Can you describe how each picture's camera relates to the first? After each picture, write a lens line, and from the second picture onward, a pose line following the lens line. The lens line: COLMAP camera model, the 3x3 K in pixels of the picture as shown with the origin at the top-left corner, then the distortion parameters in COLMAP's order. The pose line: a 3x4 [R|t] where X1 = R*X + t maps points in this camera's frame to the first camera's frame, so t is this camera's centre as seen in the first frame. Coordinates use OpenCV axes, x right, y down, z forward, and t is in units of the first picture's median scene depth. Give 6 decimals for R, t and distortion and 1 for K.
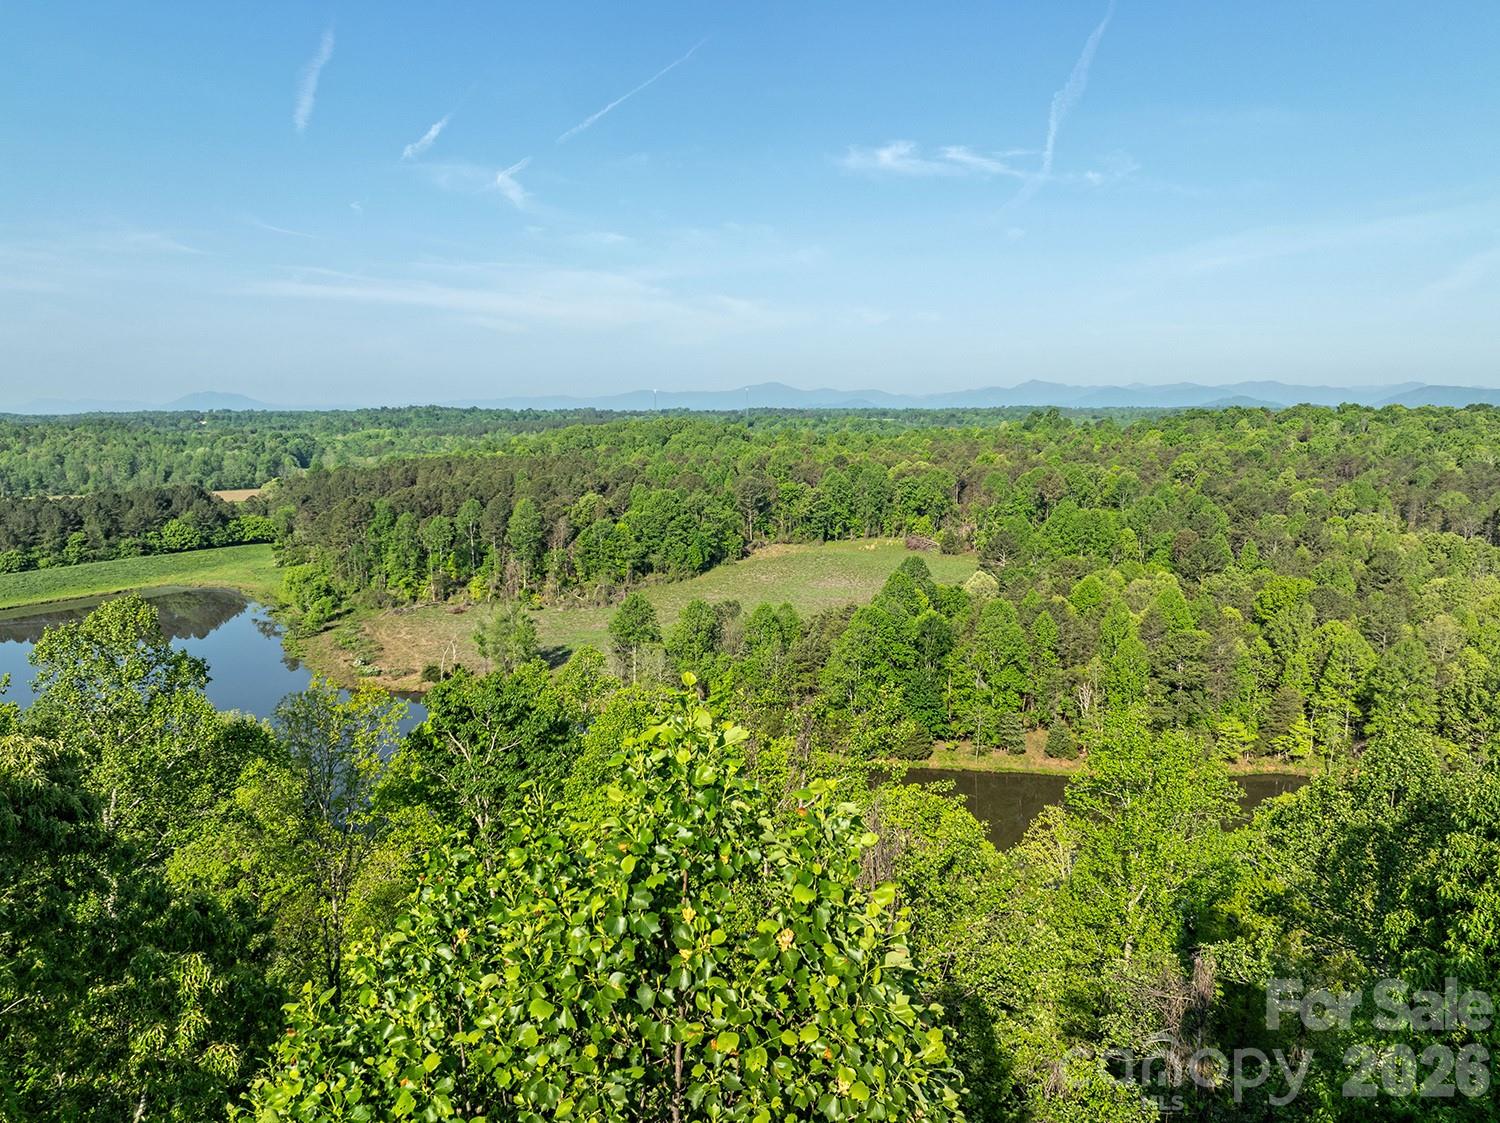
lens RADIAL K [[1052.0, 0, 750.0], [0, 1052.0, 561.5], [0, 0, 1]] dist [-0.052612, 0.019015]
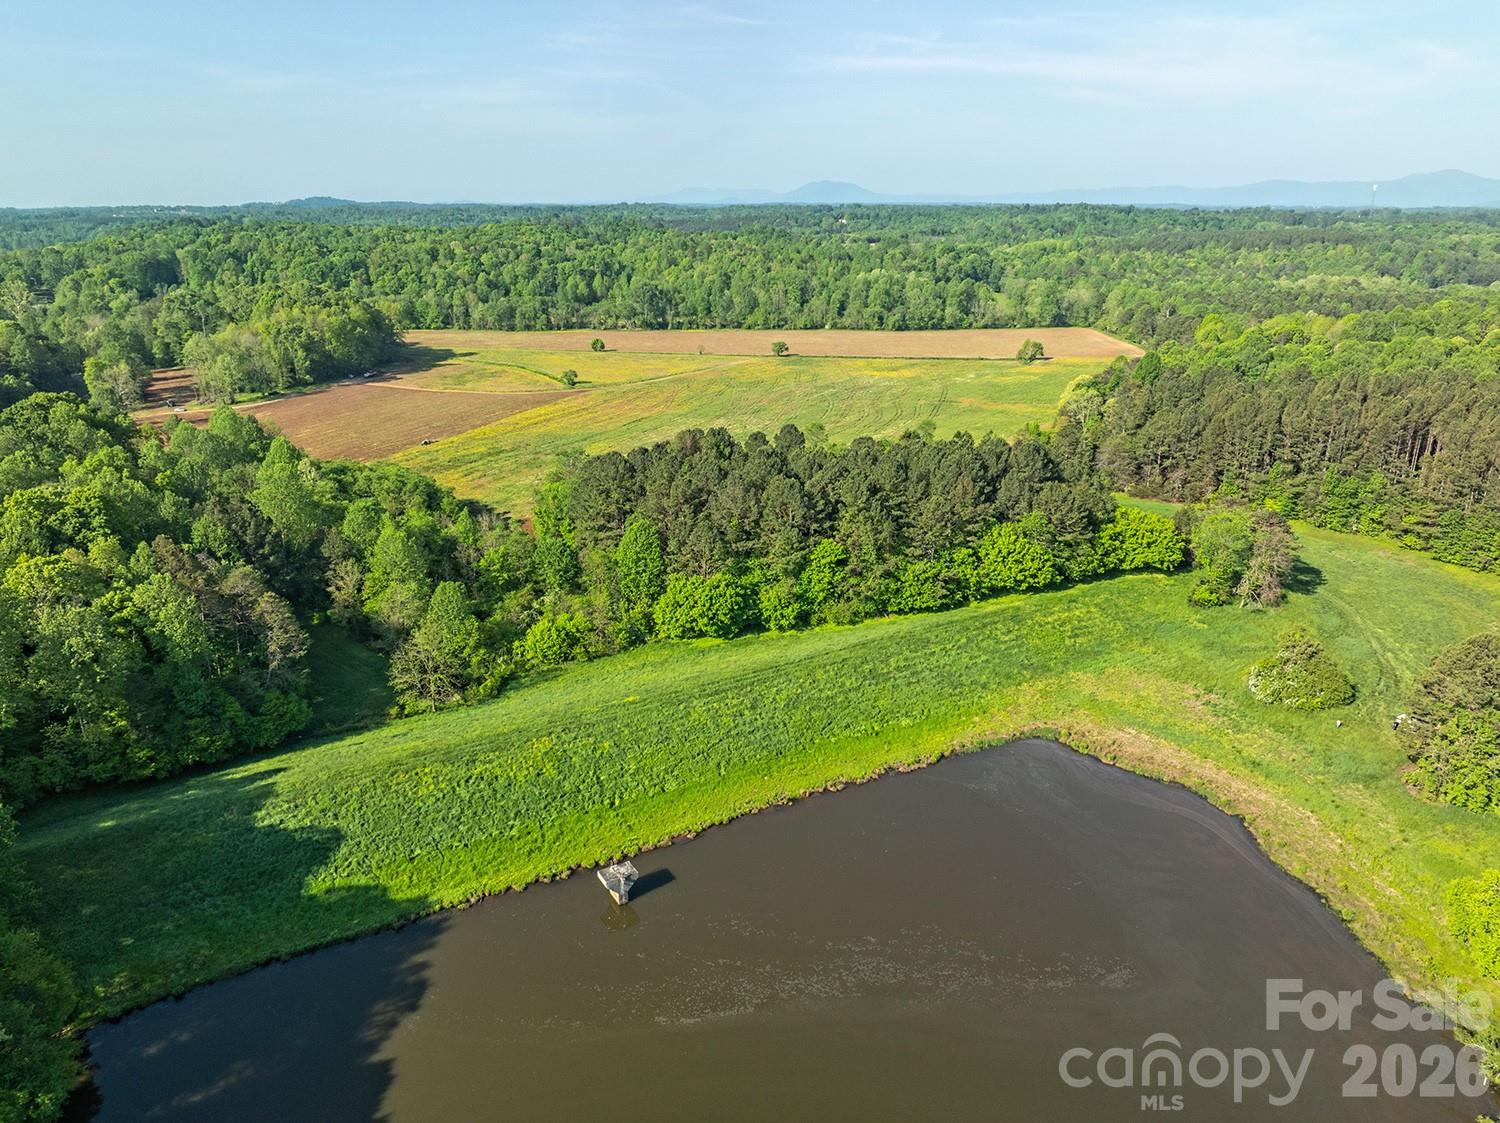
lens RADIAL K [[1052.0, 0, 750.0], [0, 1052.0, 561.5], [0, 0, 1]] dist [-0.052612, 0.019015]
pose [[0.856385, 0.163581, -0.489741, -0.416457], [-0.068396, 0.976070, 0.206422, -0.116570], [0.511789, -0.143280, 0.847079, 0.525380]]
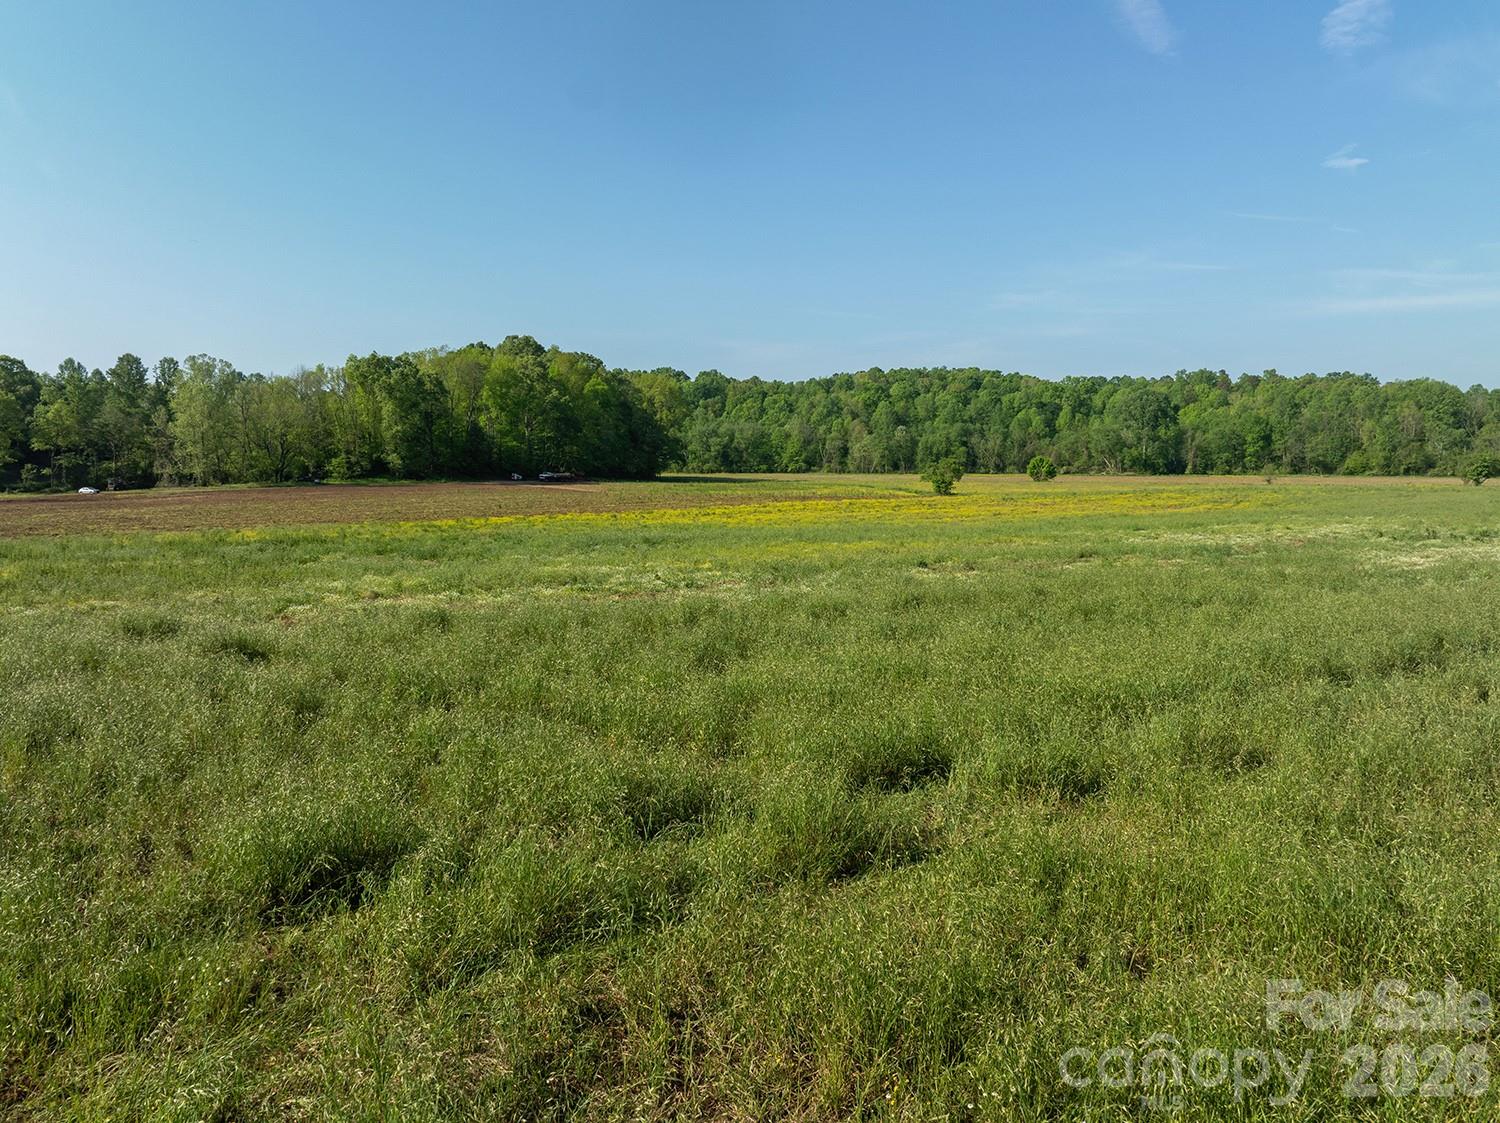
lens RADIAL K [[1052.0, 0, 750.0], [0, 1052.0, 561.5], [0, 0, 1]] dist [-0.052612, 0.019015]
pose [[0.547535, 0.075794, -0.833343, -0.881956], [-0.111140, 0.993653, 0.017352, -0.016015], [0.829369, 0.083117, 0.552484, 1.158035]]
